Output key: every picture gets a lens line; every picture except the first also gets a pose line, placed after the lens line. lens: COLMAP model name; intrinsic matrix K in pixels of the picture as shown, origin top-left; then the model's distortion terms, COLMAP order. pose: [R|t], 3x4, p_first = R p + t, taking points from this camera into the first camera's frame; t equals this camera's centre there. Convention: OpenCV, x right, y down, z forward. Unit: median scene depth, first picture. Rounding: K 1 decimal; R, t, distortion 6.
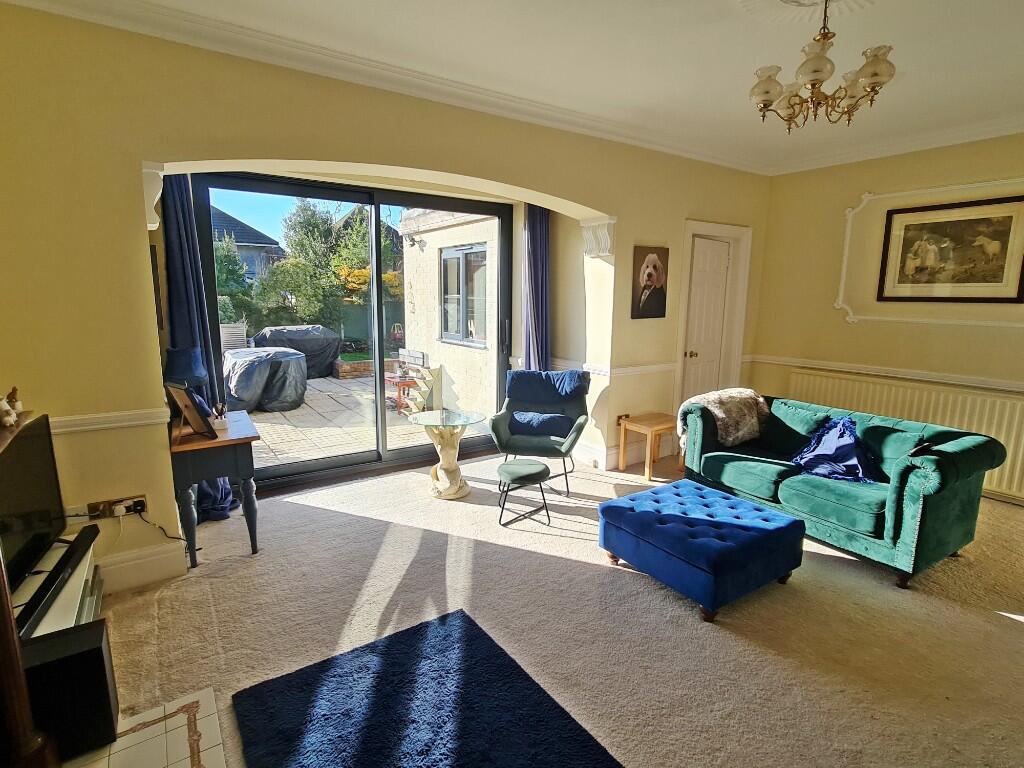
lens RADIAL K [[526.8, 0, 510.7], [0, 526.8, 387.8], [0, 0, 1]] dist [-0.003106, 0.002139]
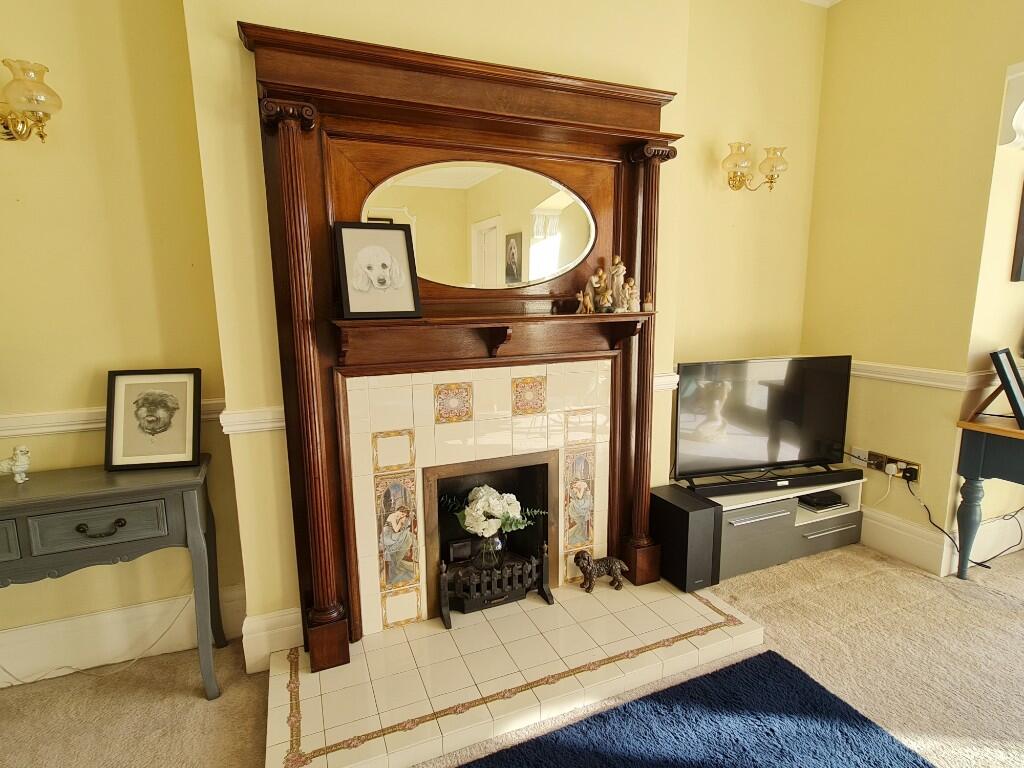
lens RADIAL K [[526.8, 0, 508.9], [0, 526.8, 384.5], [0, 0, 1]] dist [-0.003106, 0.002139]
pose [[-0.200602, 0.148429, -0.968364, 0.313530], [-0.161292, 0.969964, 0.182086, 0.022804], [0.966304, 0.192716, -0.170636, 0.480829]]
